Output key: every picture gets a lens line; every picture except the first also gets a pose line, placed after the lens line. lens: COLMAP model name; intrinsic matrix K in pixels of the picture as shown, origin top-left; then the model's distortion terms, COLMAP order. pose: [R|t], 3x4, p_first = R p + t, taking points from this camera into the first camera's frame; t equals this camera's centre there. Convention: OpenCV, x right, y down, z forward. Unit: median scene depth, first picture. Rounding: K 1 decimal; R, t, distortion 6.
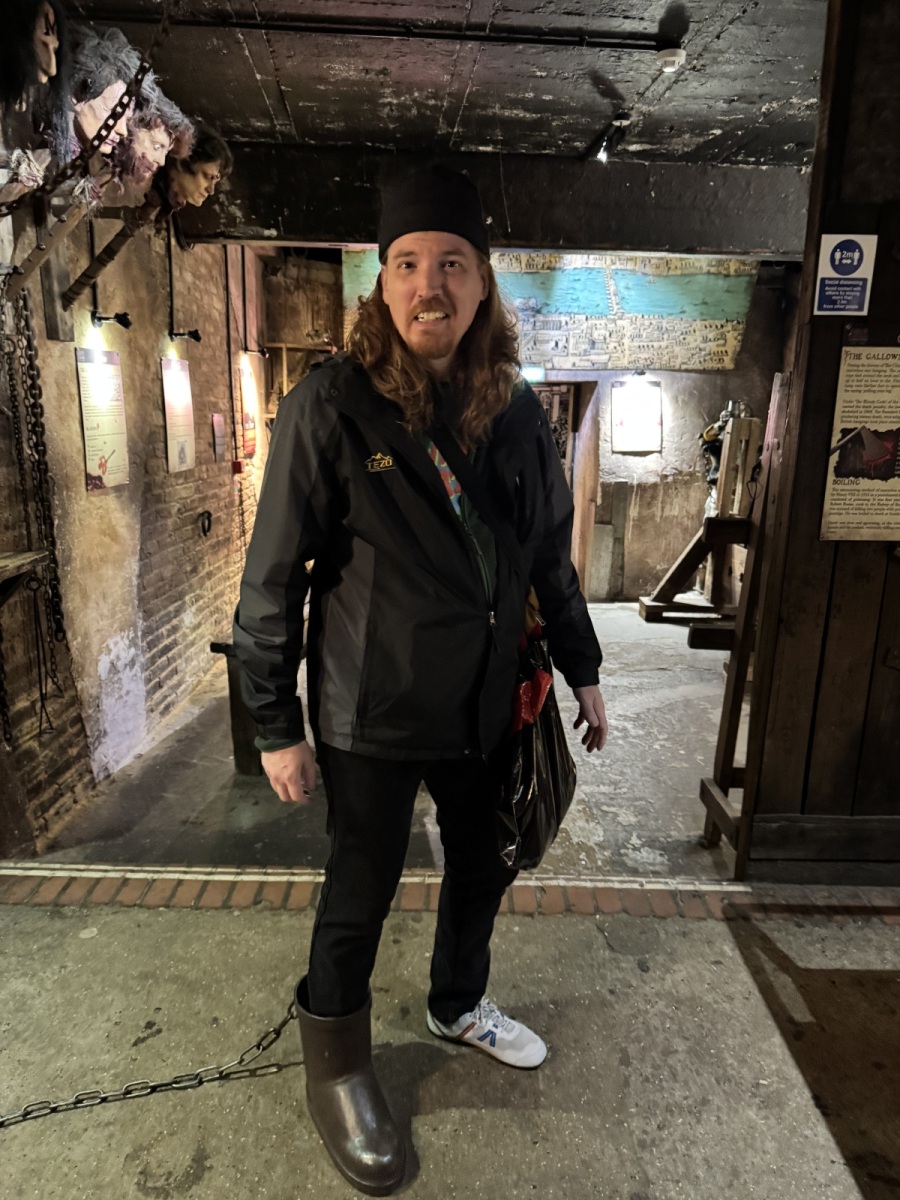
lens RADIAL K [[816.0, 0, 412.6], [0, 816.0, 632.2], [0, 0, 1]] dist [0.033646, -0.040230]
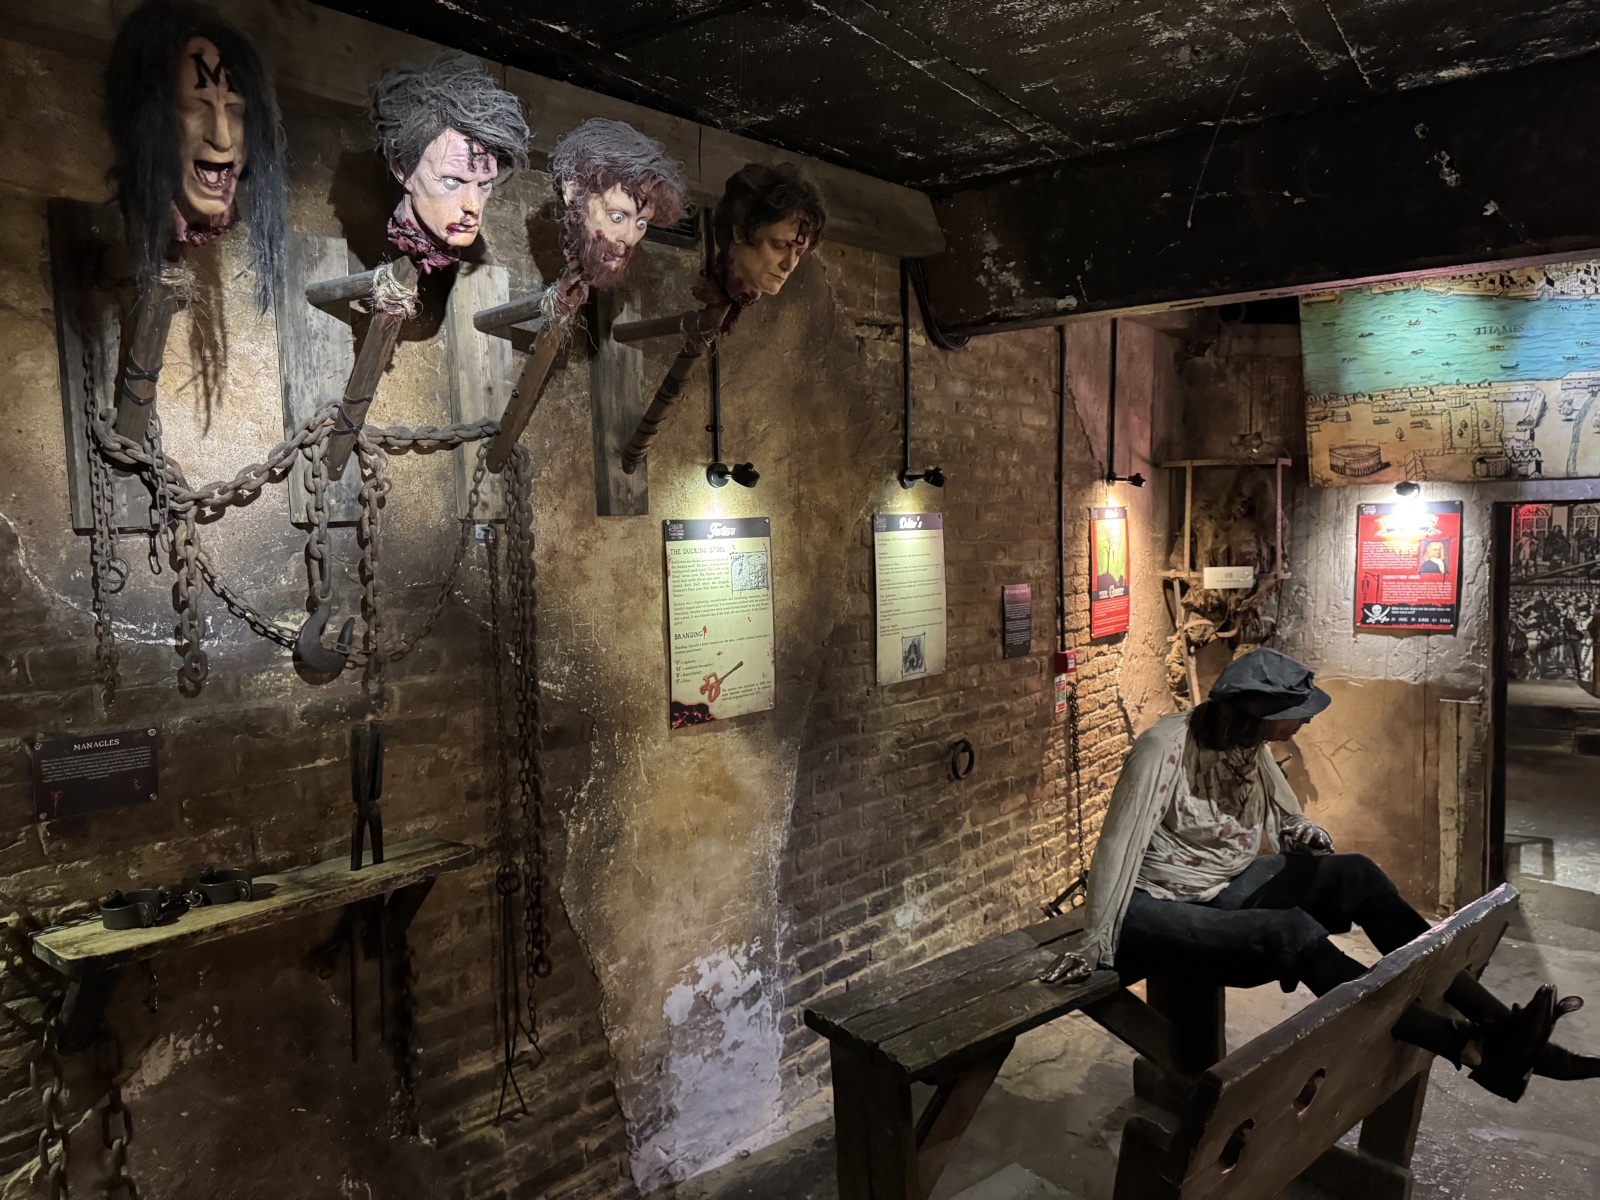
lens RADIAL K [[1088.0, 0, 803.1], [0, 1088.0, 625.7], [0, 0, 1]] dist [0.033646, -0.040230]
pose [[0.790628, 0.026191, -0.611736, 0.207356], [-0.131285, 0.983100, -0.127586, -0.152332], [0.598057, 0.181185, 0.780705, 0.364749]]
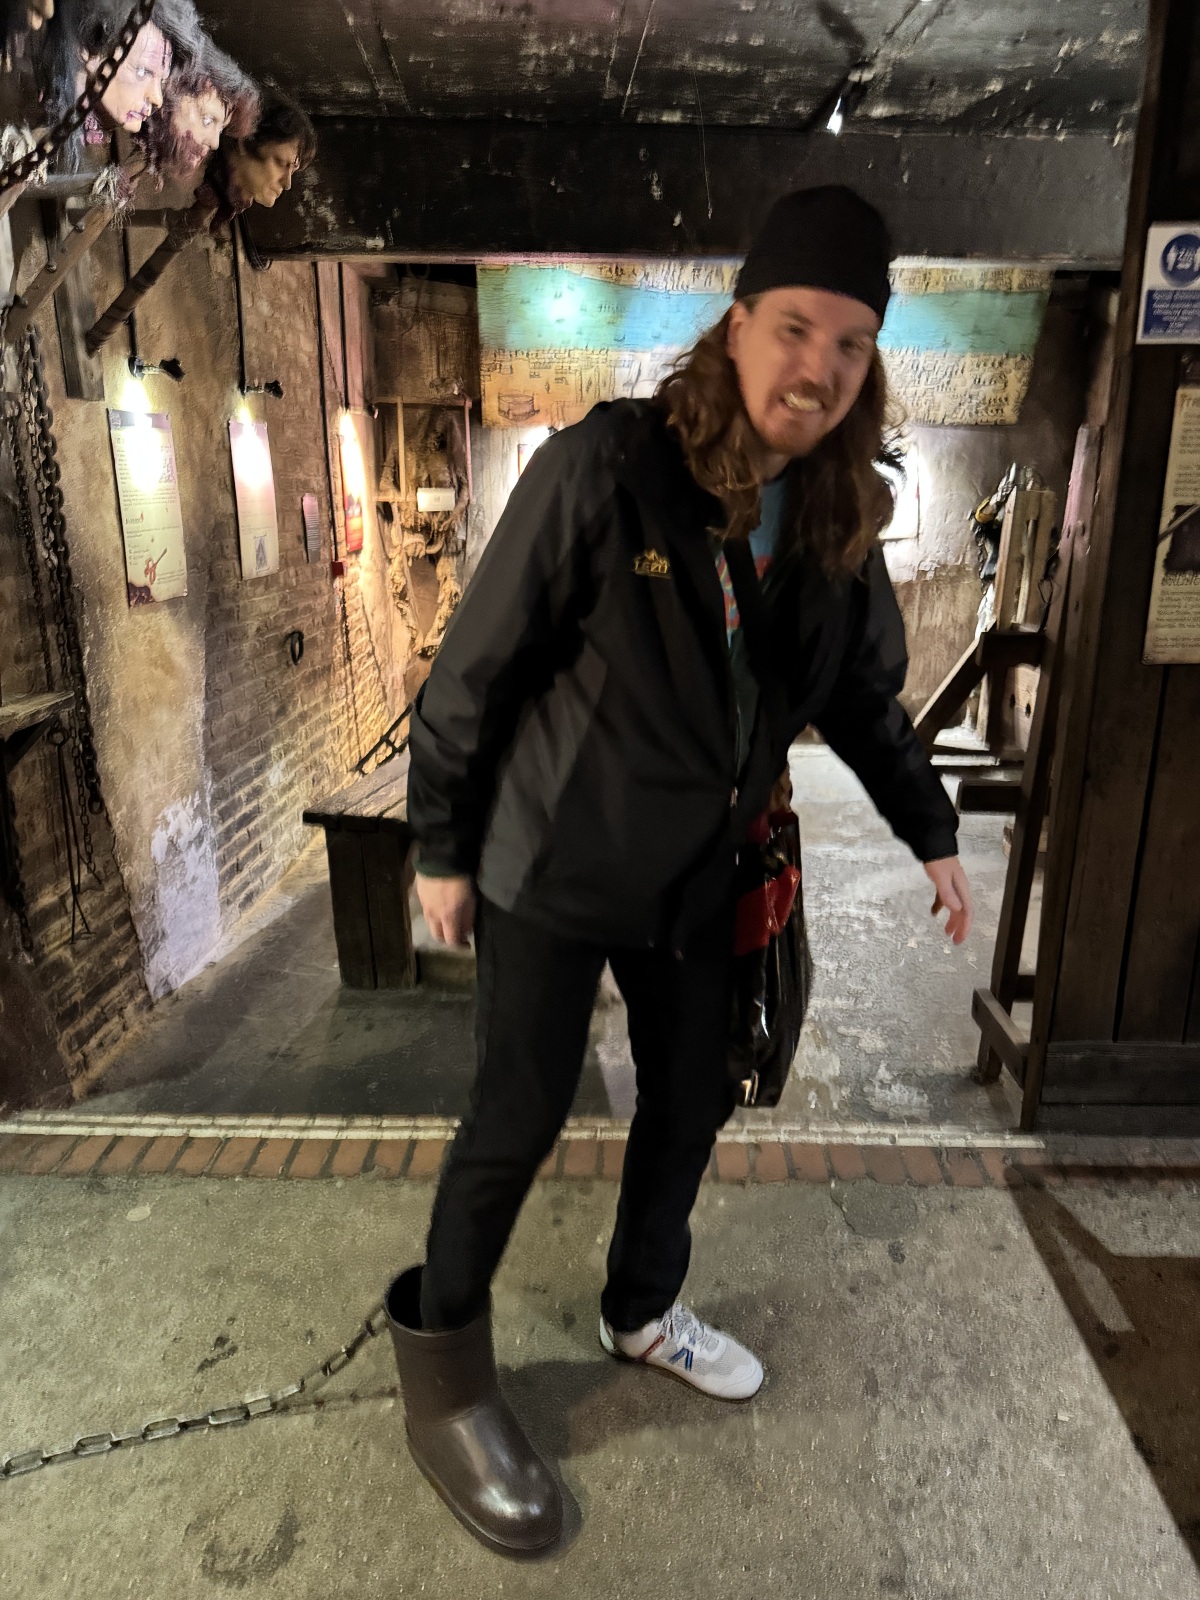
lens RADIAL K [[1088.0, 0, 567.4], [0, 1088.0, 821.7], [0, 0, 1]] dist [0.033646, -0.040230]
pose [[0.999823, -0.011912, -0.014572, 0.005032], [0.012396, 0.999359, 0.033595, -0.008184], [0.014162, -0.033770, 0.999329, 0.024319]]
